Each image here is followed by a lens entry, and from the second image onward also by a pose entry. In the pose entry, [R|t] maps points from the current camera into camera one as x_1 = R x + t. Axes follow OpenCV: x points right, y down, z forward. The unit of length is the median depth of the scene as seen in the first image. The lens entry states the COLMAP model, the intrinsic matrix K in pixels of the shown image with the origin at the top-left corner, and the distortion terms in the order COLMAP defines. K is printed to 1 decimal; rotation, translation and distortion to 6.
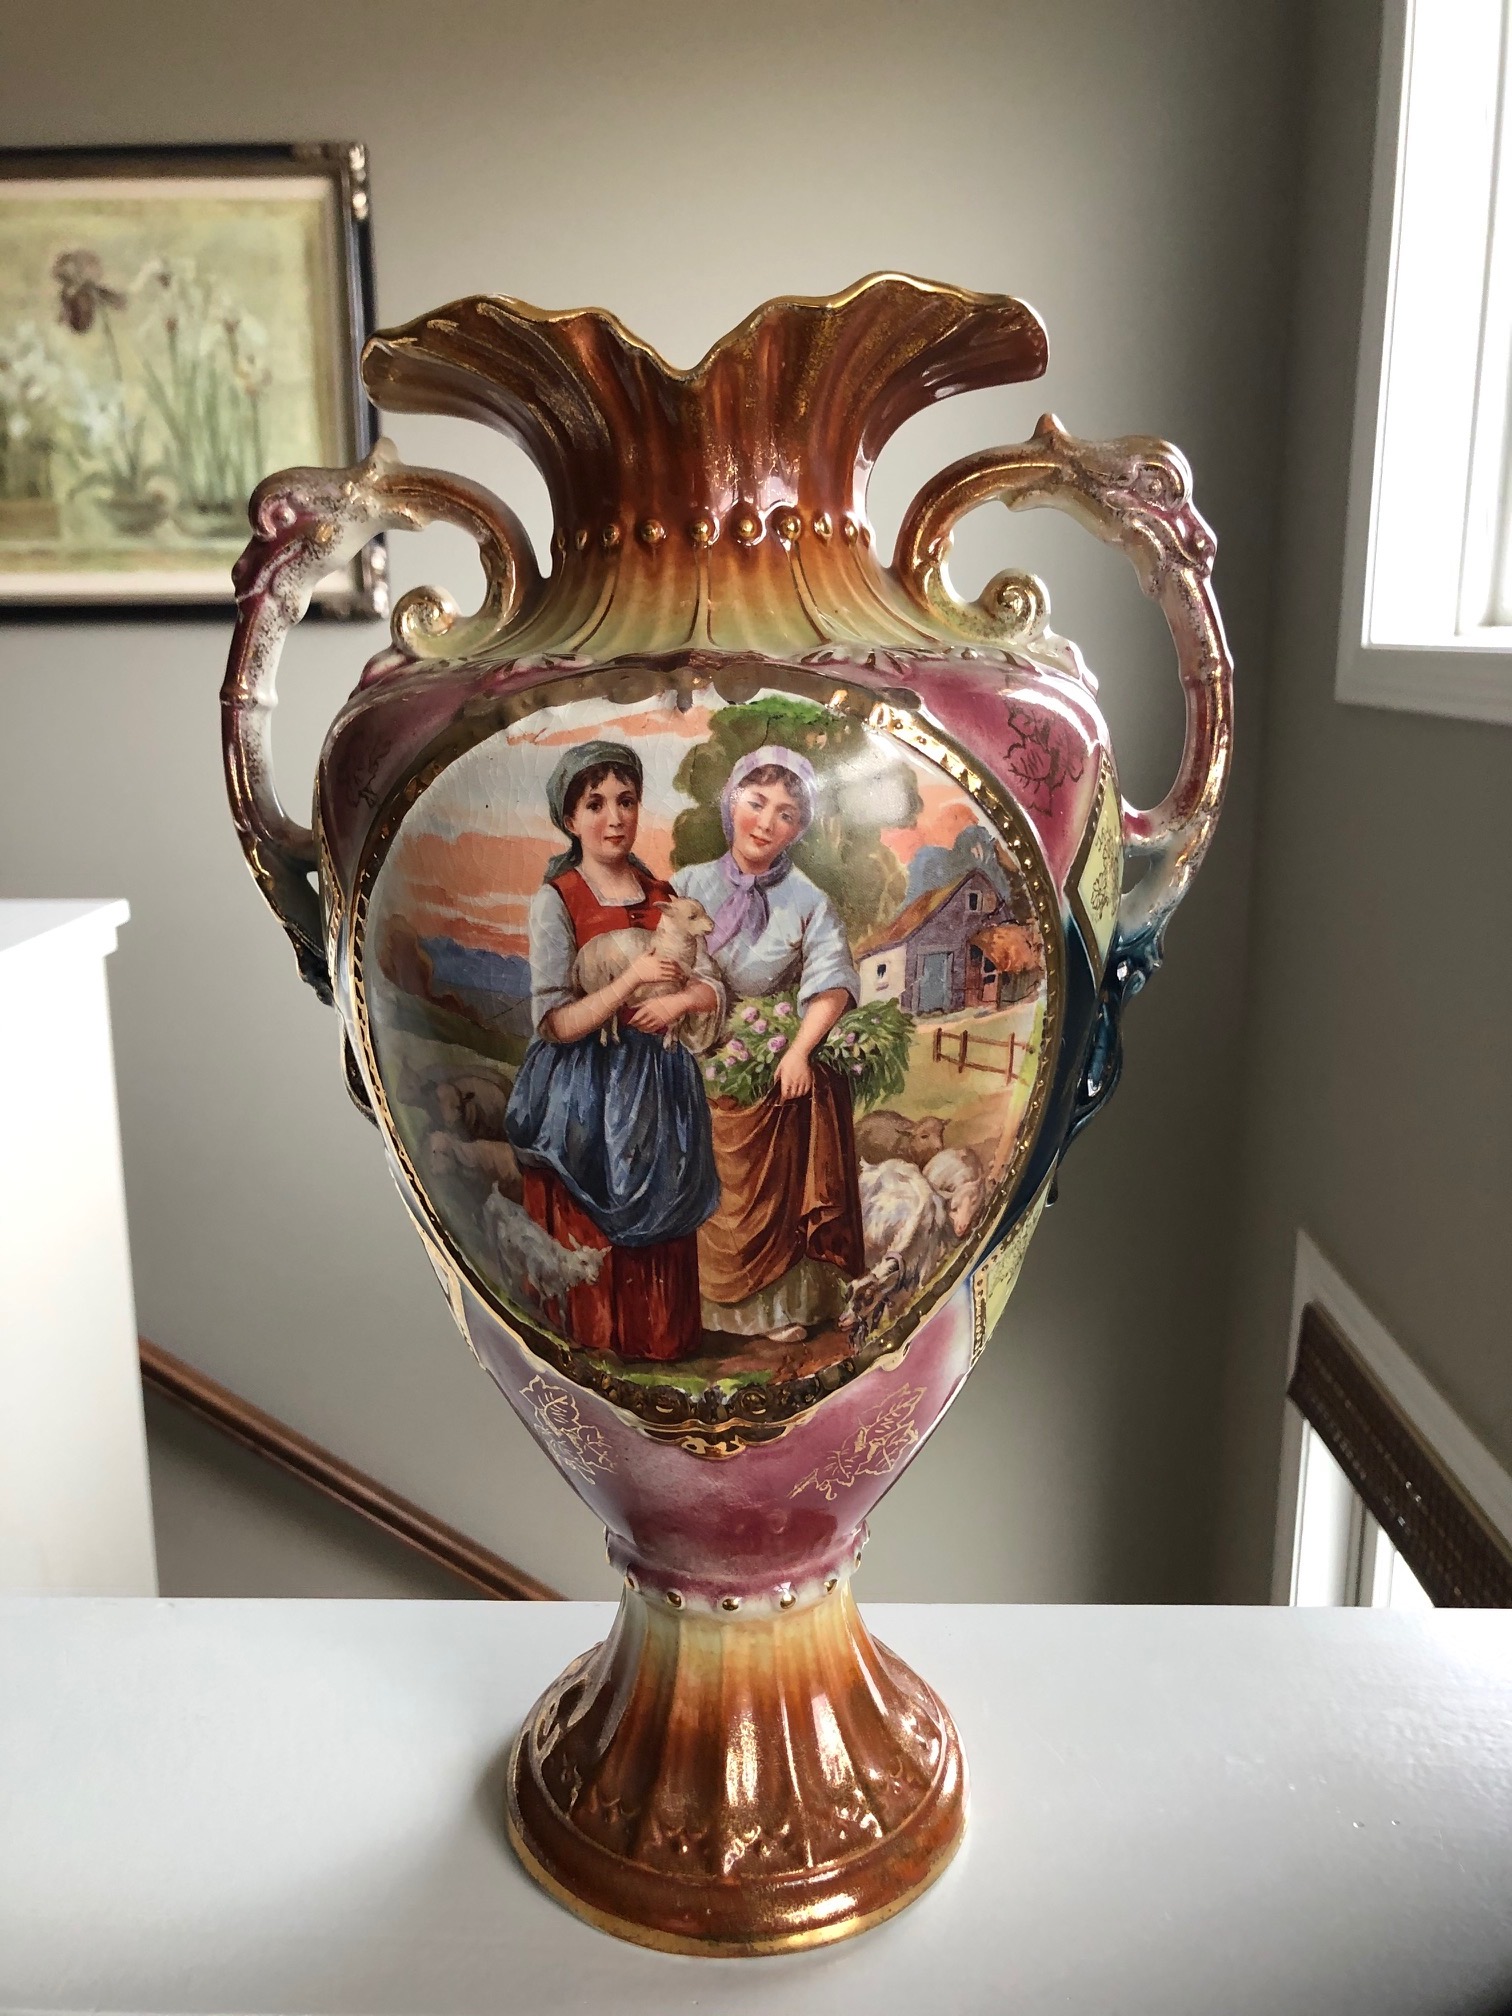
lens RADIAL K [[1680.8, 0, 756.0], [0, 1680.8, 1008.0], [0, 0, 1]] dist [-0.060660, -0.008844]
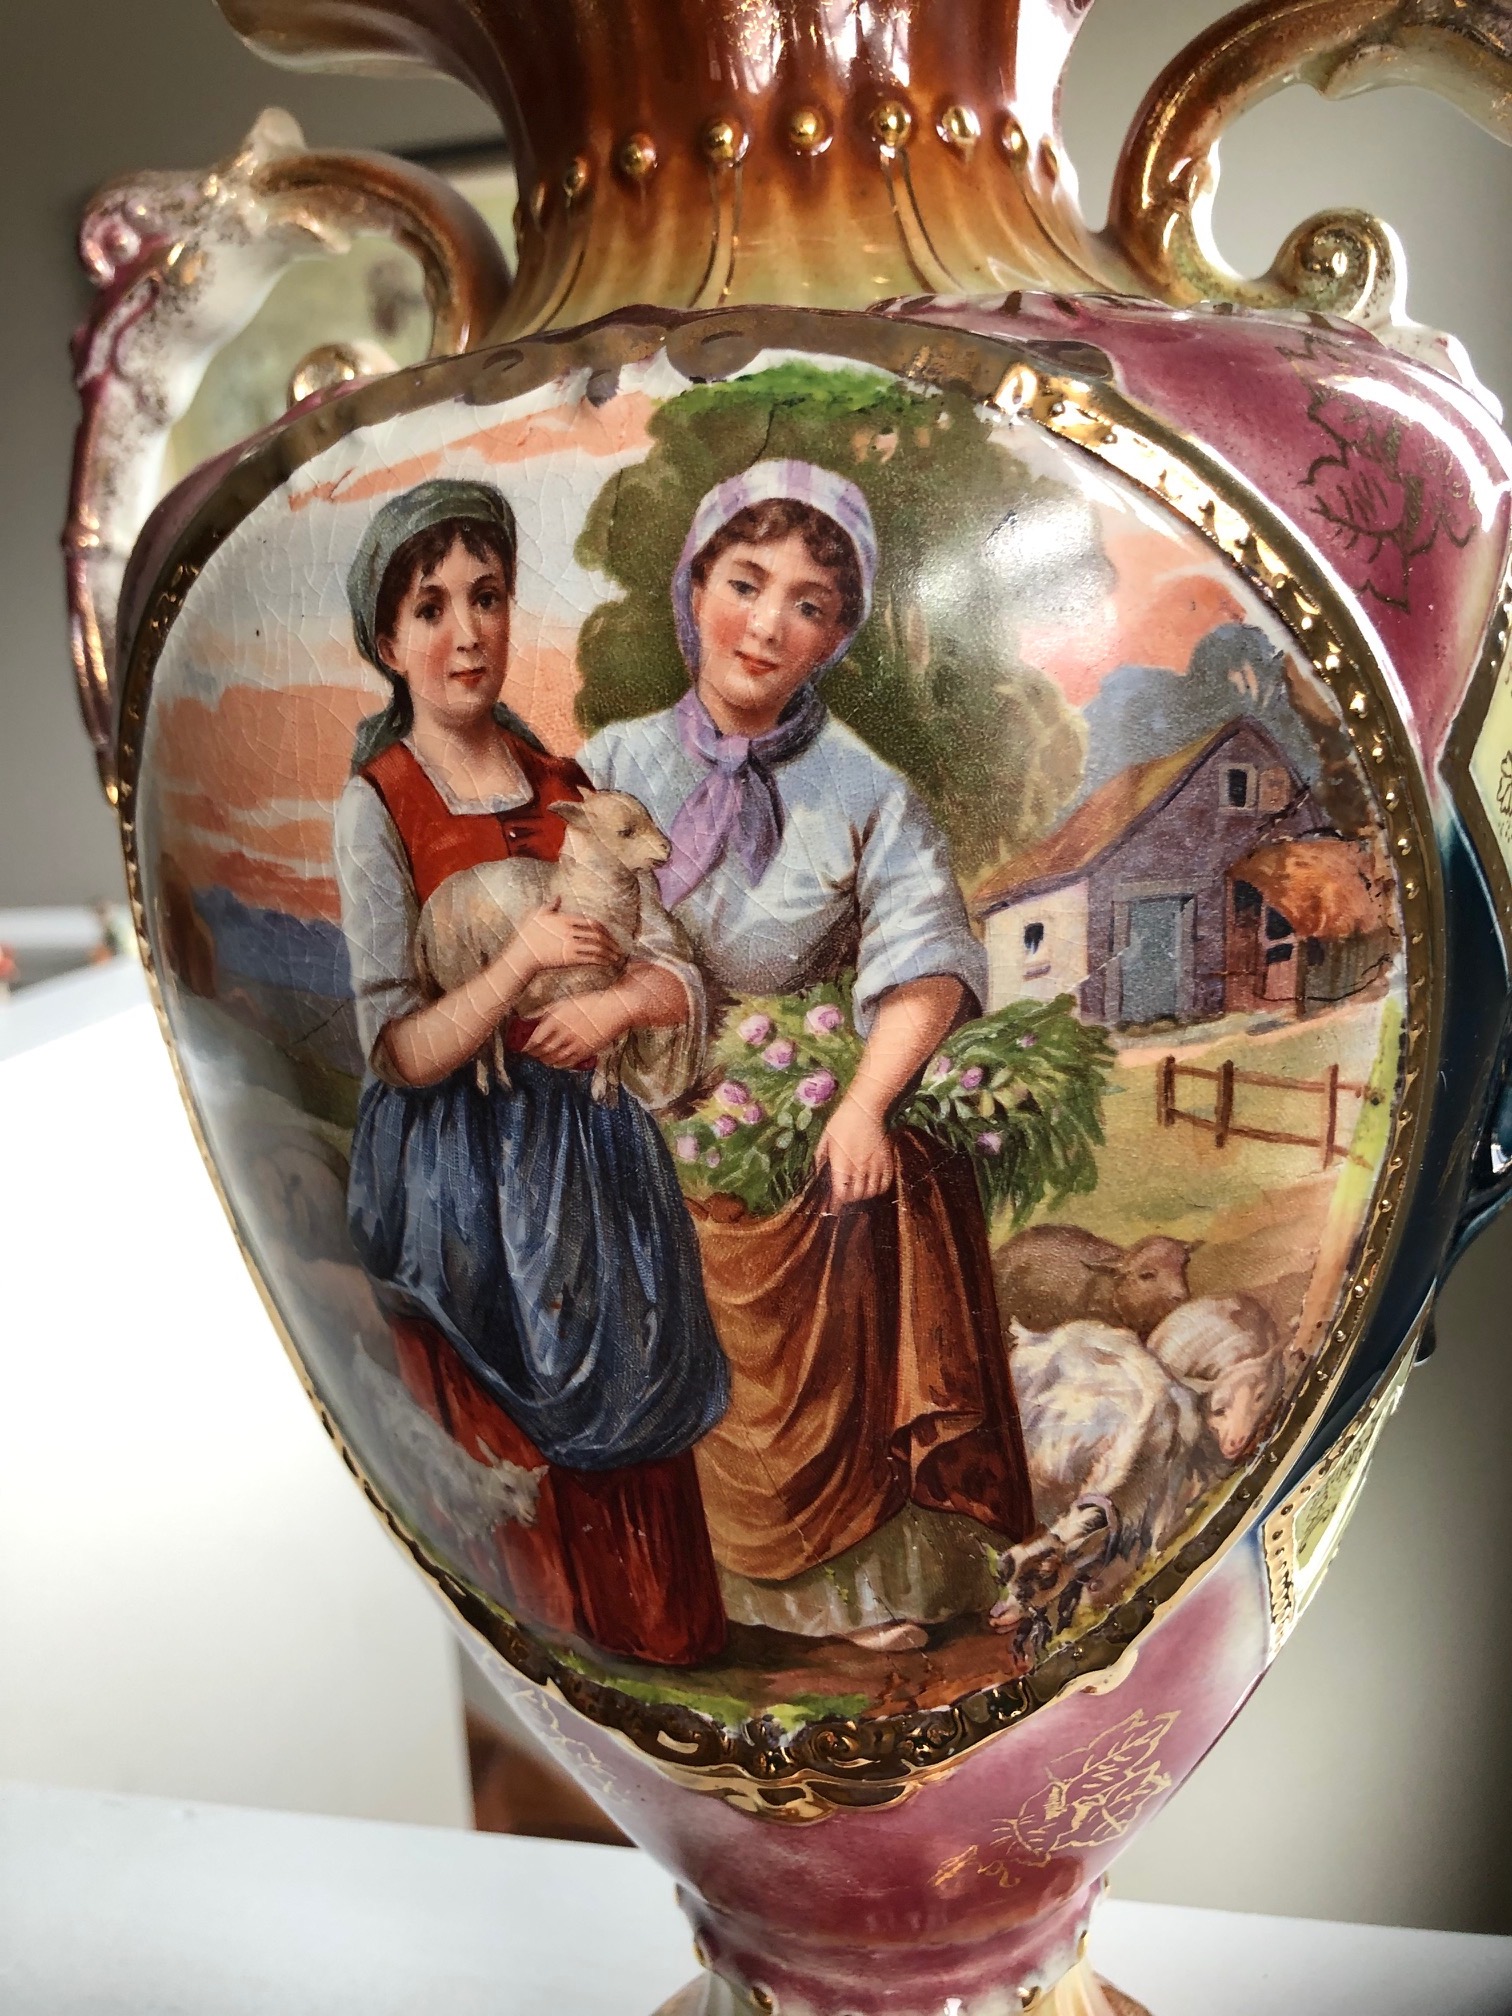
lens RADIAL K [[1680.8, 0, 756.0], [0, 1680.8, 1008.0], [0, 0, 1]] dist [-0.060660, -0.008844]
pose [[0.977195, -0.008442, -0.212177, 0.095036], [0.007395, 0.999956, -0.005727, 0.000021], [0.212216, 0.004027, 0.977214, 0.506875]]
